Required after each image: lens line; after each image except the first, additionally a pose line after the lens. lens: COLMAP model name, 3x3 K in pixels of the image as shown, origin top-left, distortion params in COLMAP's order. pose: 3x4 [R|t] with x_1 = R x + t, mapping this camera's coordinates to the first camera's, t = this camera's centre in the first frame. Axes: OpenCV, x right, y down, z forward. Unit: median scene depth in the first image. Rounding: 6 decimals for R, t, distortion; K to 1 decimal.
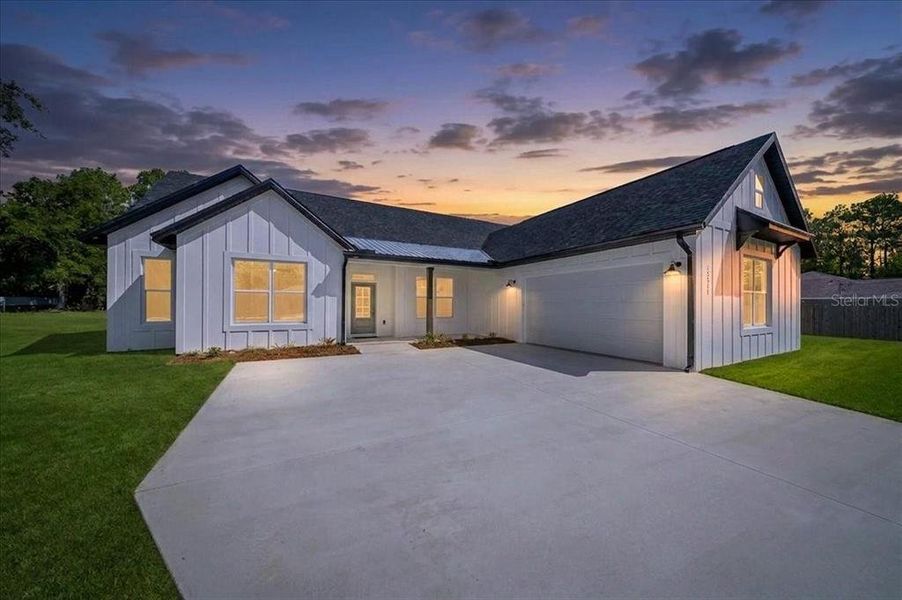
lens RADIAL K [[305.0, 0, 452.5], [0, 305.0, 303.7], [0, 0, 1]] dist [-0.001650, -0.000042]
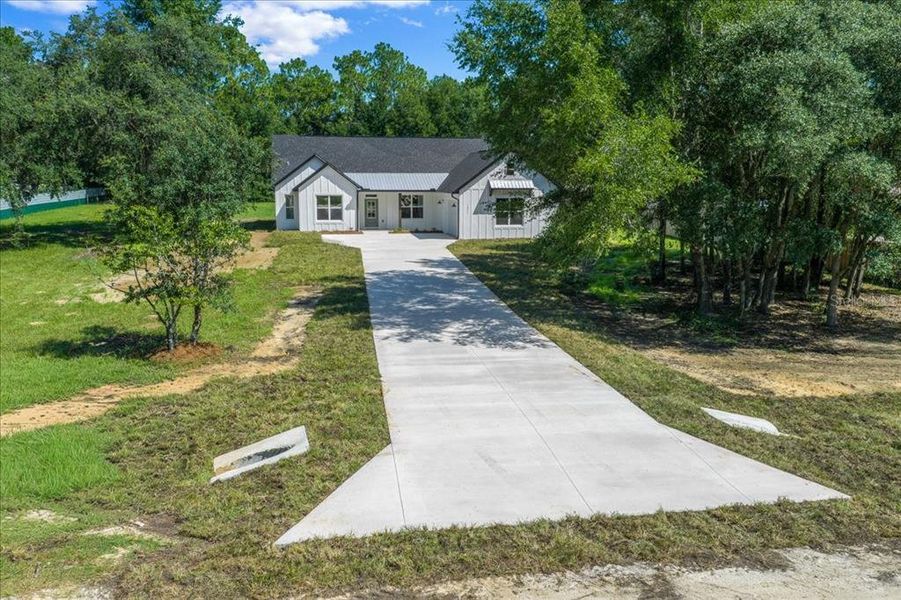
lens RADIAL K [[735.5, 0, 450.5], [0, 735.5, 300.0], [0, 0, 1]] dist [0.012292, 0.001563]
pose [[0.953379, 0.048824, -0.297799, 1.963514], [0.003640, 0.984893, 0.173127, -0.304729], [0.301753, -0.166140, 0.938799, -4.038815]]
